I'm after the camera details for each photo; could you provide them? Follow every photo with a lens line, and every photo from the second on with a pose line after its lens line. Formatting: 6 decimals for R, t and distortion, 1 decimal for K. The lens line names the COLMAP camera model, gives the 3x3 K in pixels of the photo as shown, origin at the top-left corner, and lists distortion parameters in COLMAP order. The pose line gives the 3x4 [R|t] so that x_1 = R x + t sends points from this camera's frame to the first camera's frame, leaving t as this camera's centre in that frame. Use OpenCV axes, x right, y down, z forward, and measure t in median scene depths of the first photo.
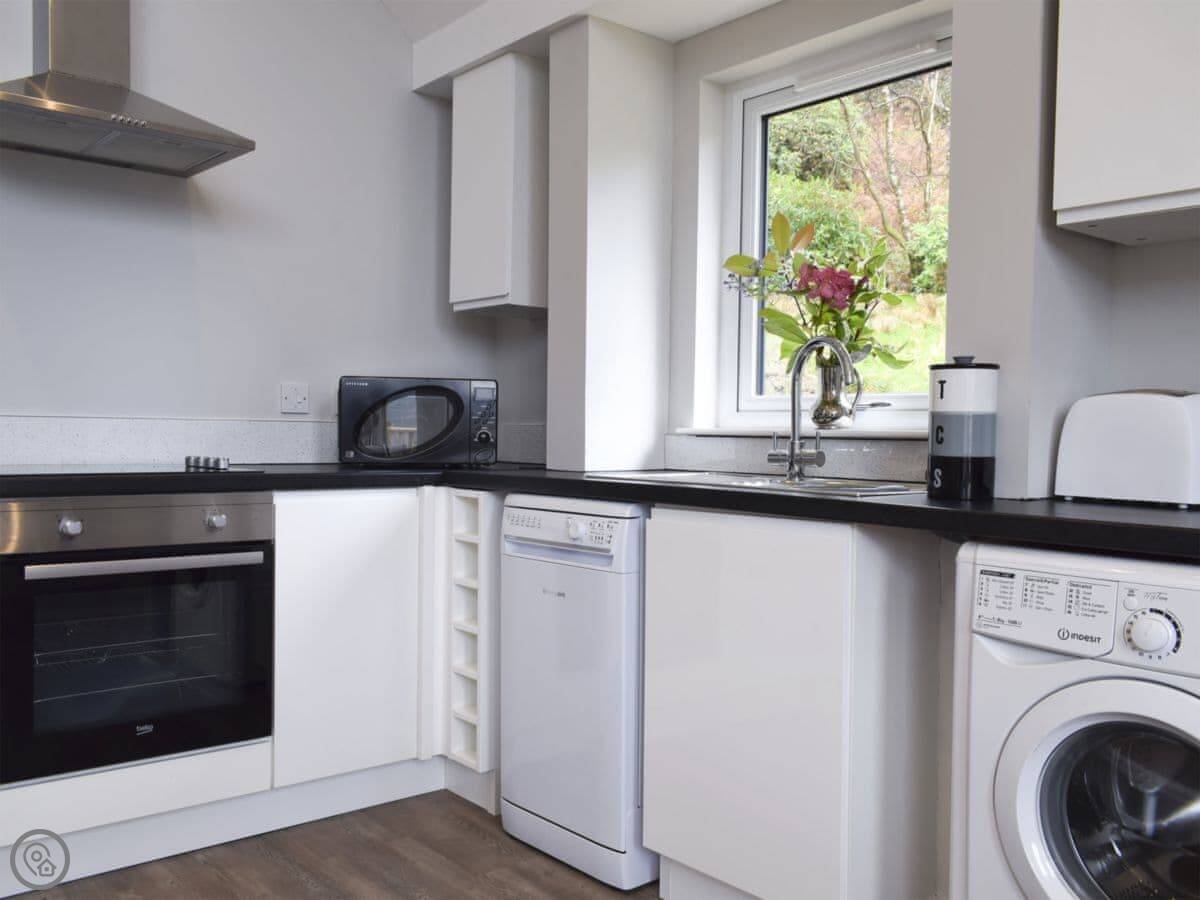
lens RADIAL K [[1004.5, 0, 600.0], [0, 1004.5, 450.0], [0, 0, 1]] dist [-0.009587, -0.006617]
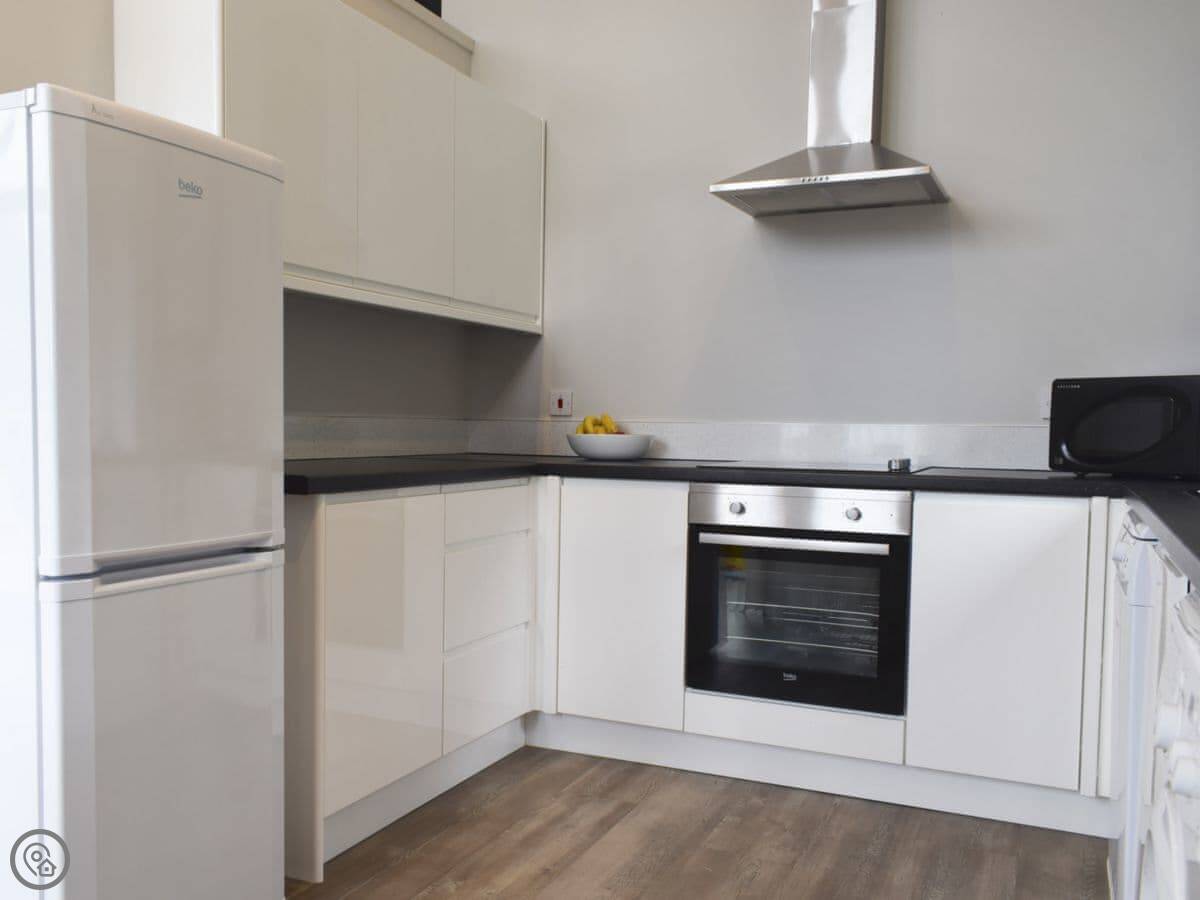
lens RADIAL K [[1109.6, 0, 600.0], [0, 1109.6, 450.0], [0, 0, 1]] dist [0.003097, 0.000431]
pose [[0.437920, 0.023079, -0.898718, 0.606841], [-0.022607, 0.999637, 0.014655, -0.014615], [0.898730, 0.013900, 0.438282, 0.168161]]
